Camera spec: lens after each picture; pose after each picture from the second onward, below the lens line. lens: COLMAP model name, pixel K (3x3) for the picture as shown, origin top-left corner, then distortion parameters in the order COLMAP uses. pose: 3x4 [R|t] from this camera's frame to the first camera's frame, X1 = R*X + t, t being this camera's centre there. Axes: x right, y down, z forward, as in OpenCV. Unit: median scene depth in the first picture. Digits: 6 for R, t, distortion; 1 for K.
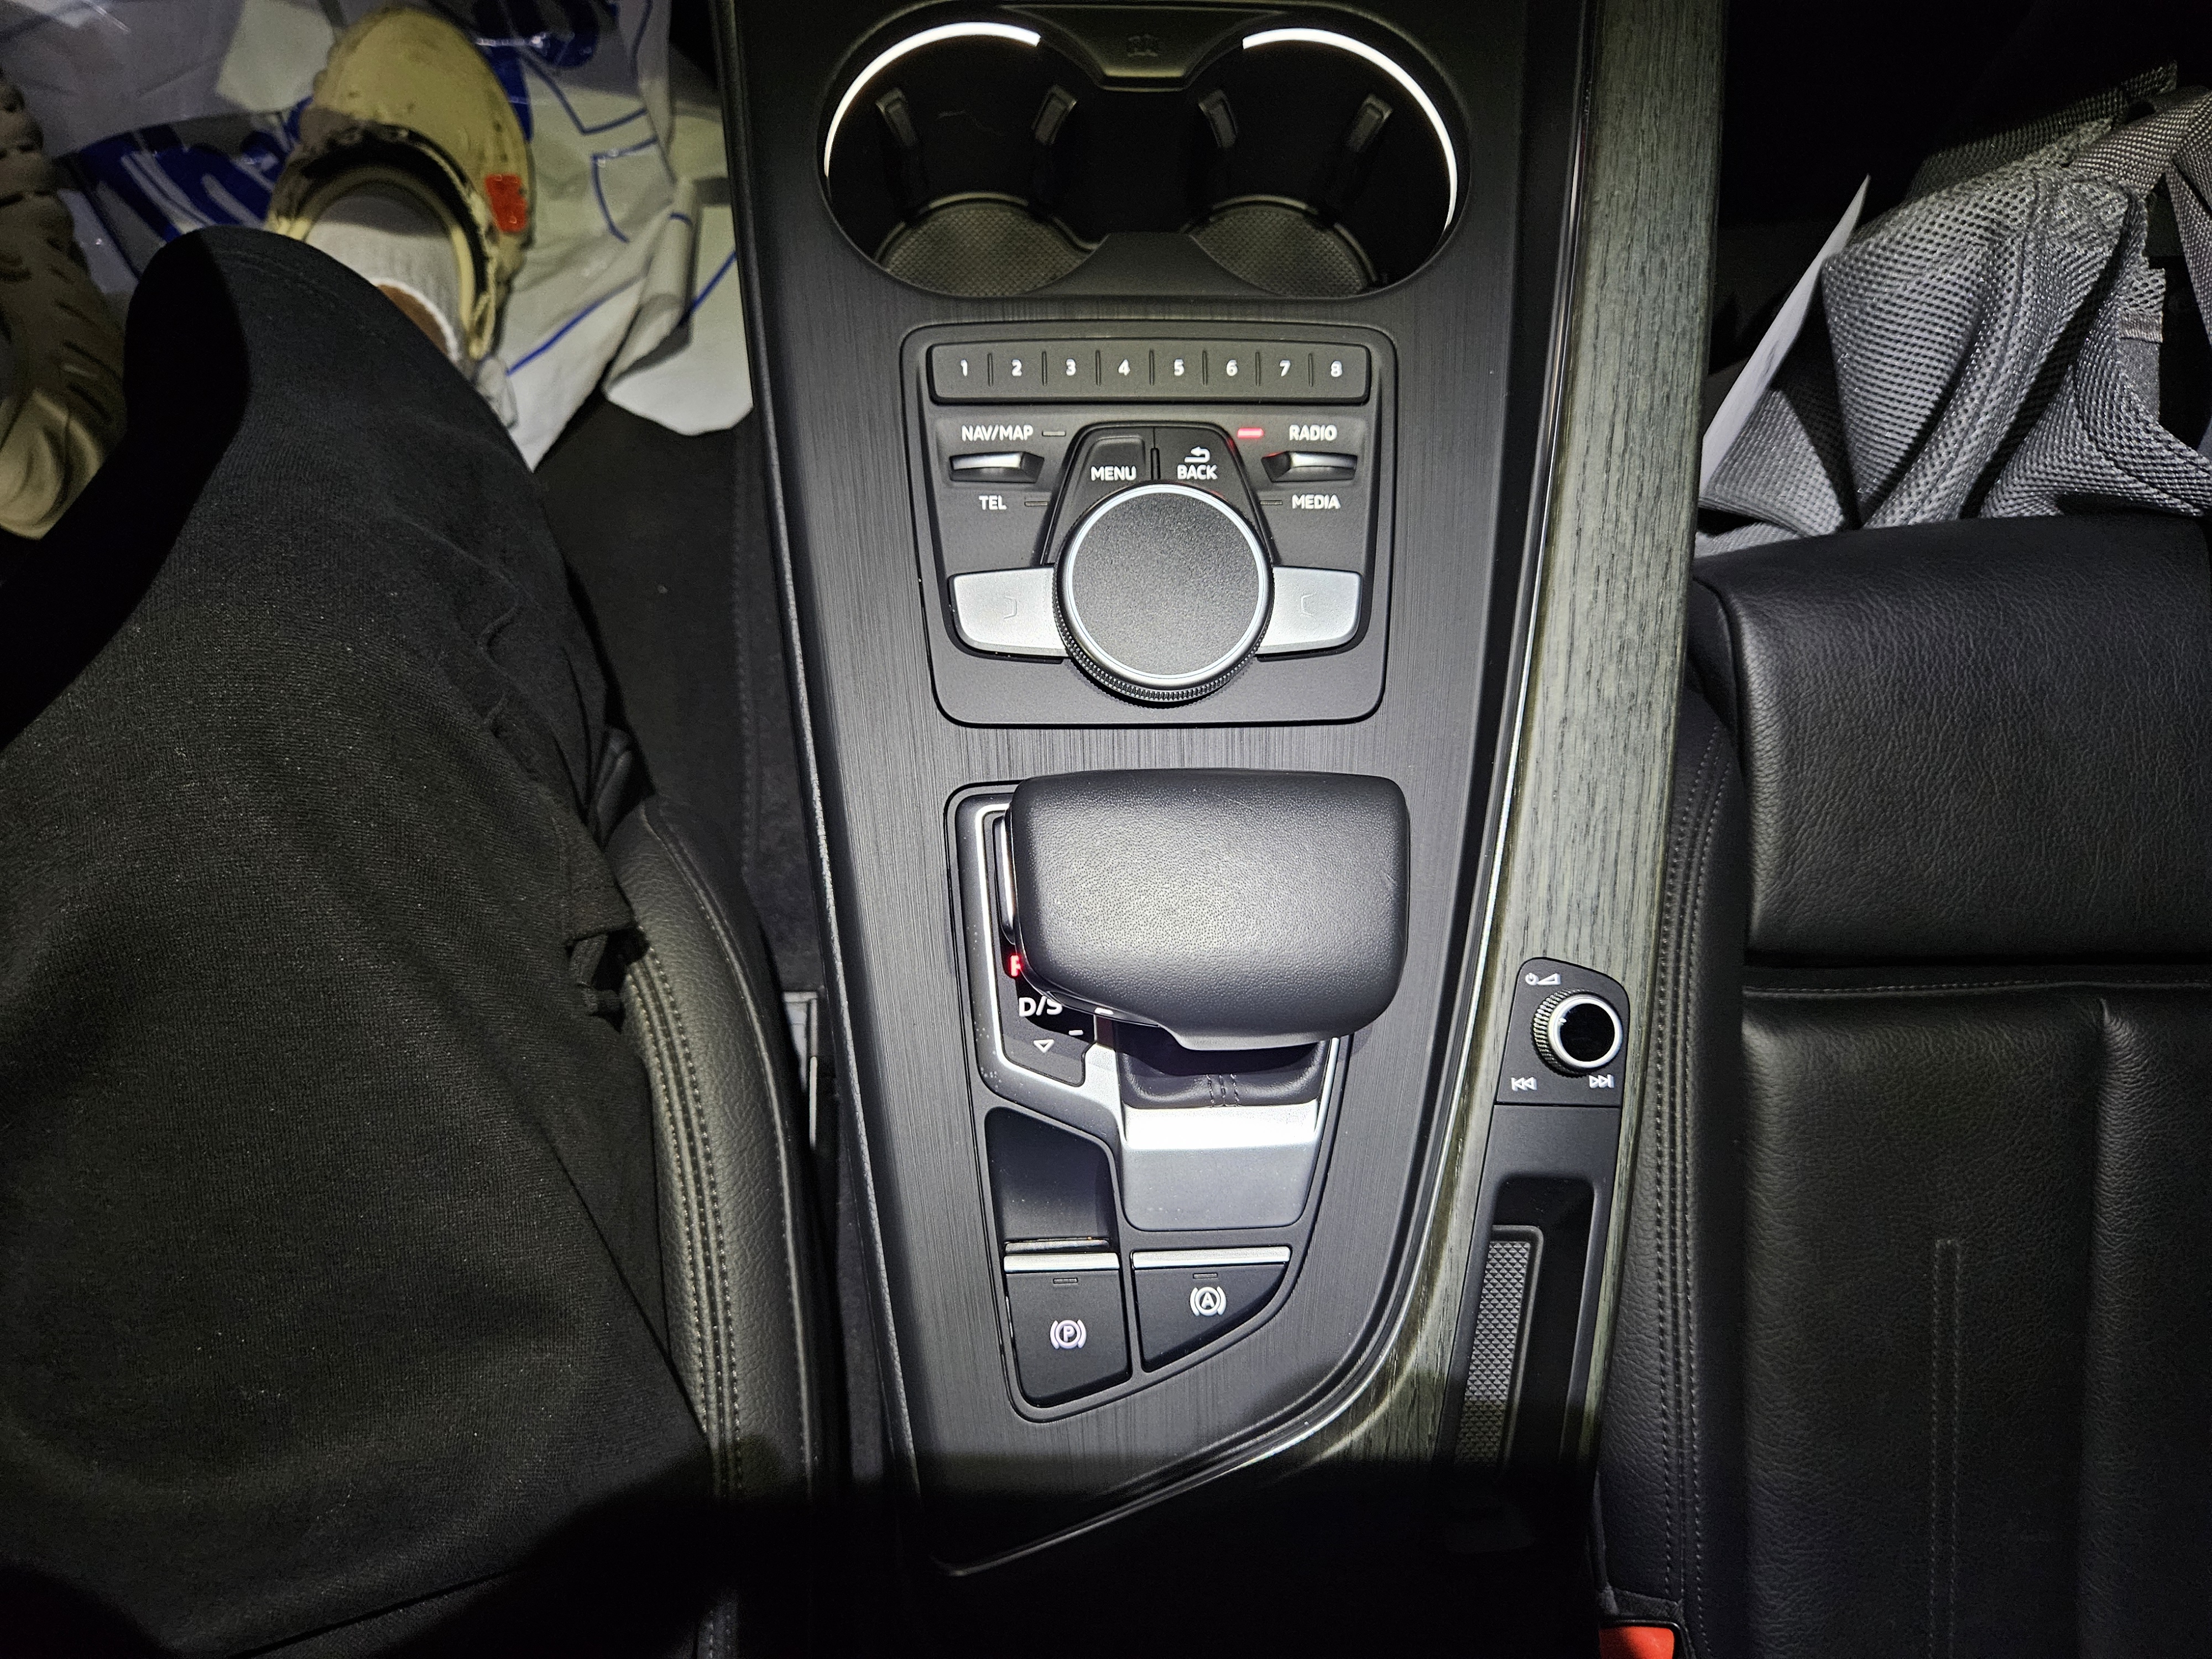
lens RADIAL K [[1508.5, 0, 1093.4], [0, 1508.5, 866.9], [0, 0, 1]] dist [0.049510, -0.048101]
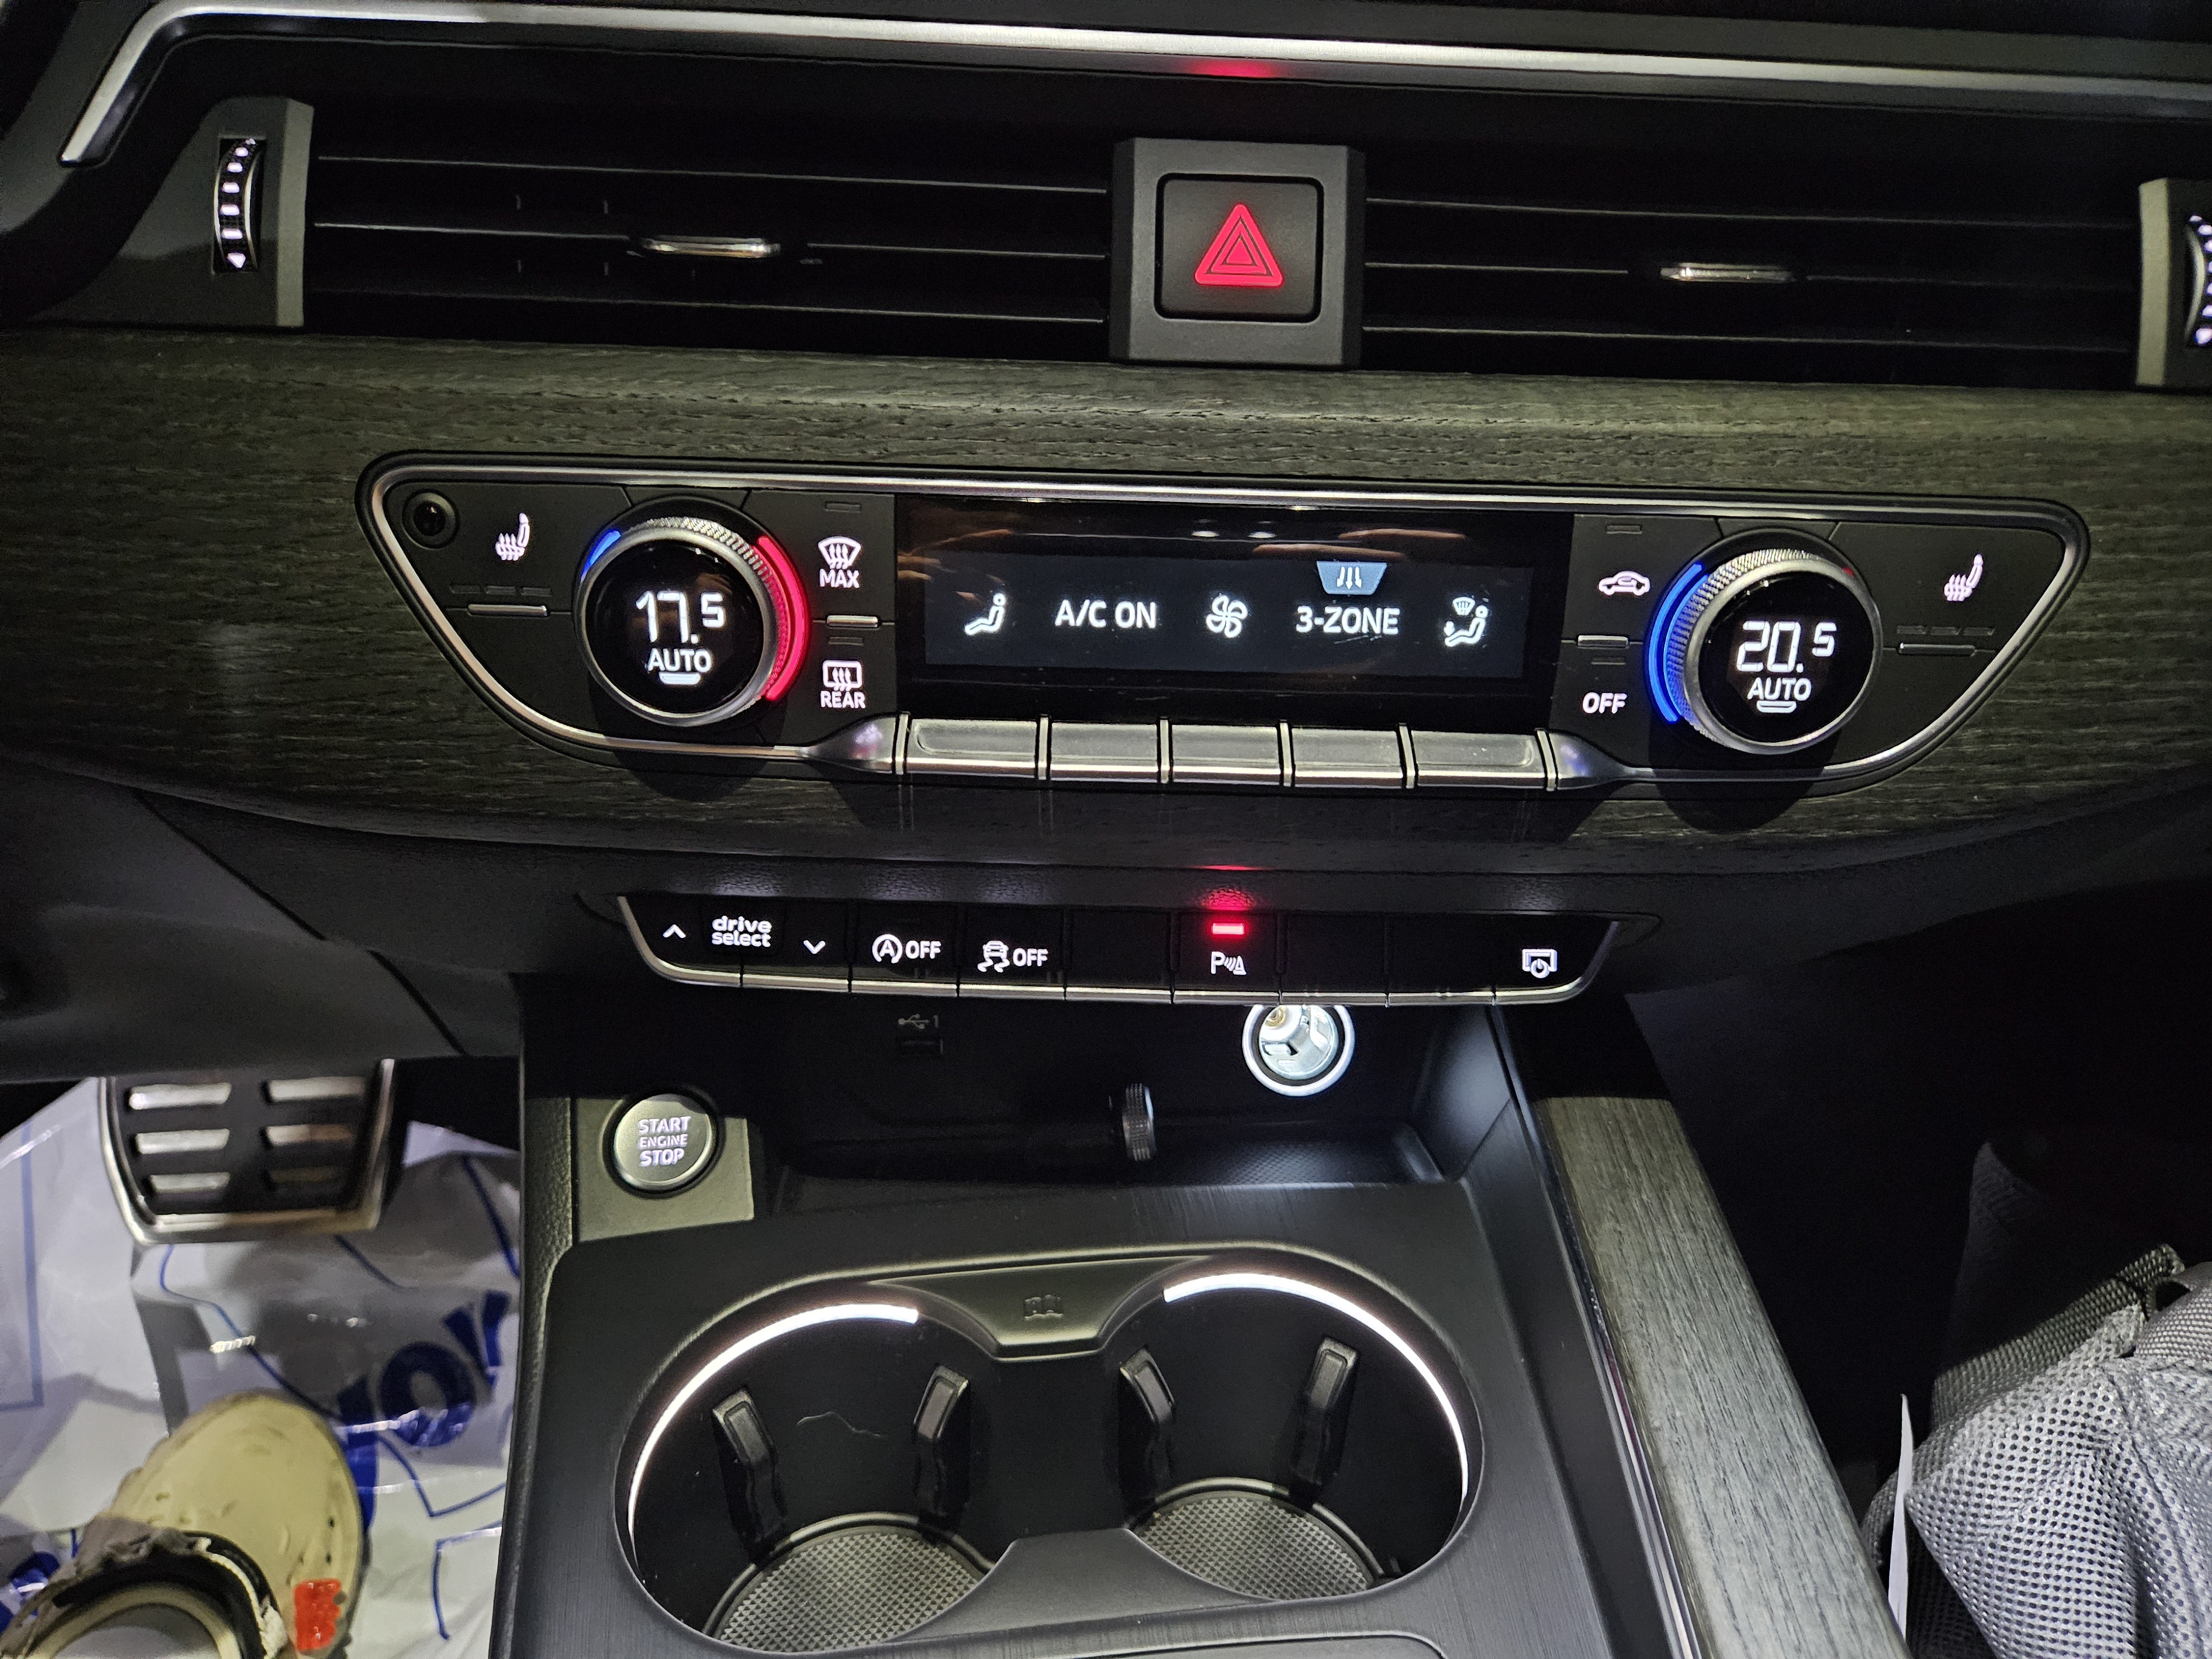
lens RADIAL K [[1508.5, 0, 1119.6], [0, 1508.5, 838.6], [0, 0, 1]] dist [0.049510, -0.048101]
pose [[0.994061, -0.072471, 0.081180, 0.021365], [0.108822, 0.659824, -0.743498, -0.078594], [0.000318, 0.747917, 0.663792, 0.226584]]
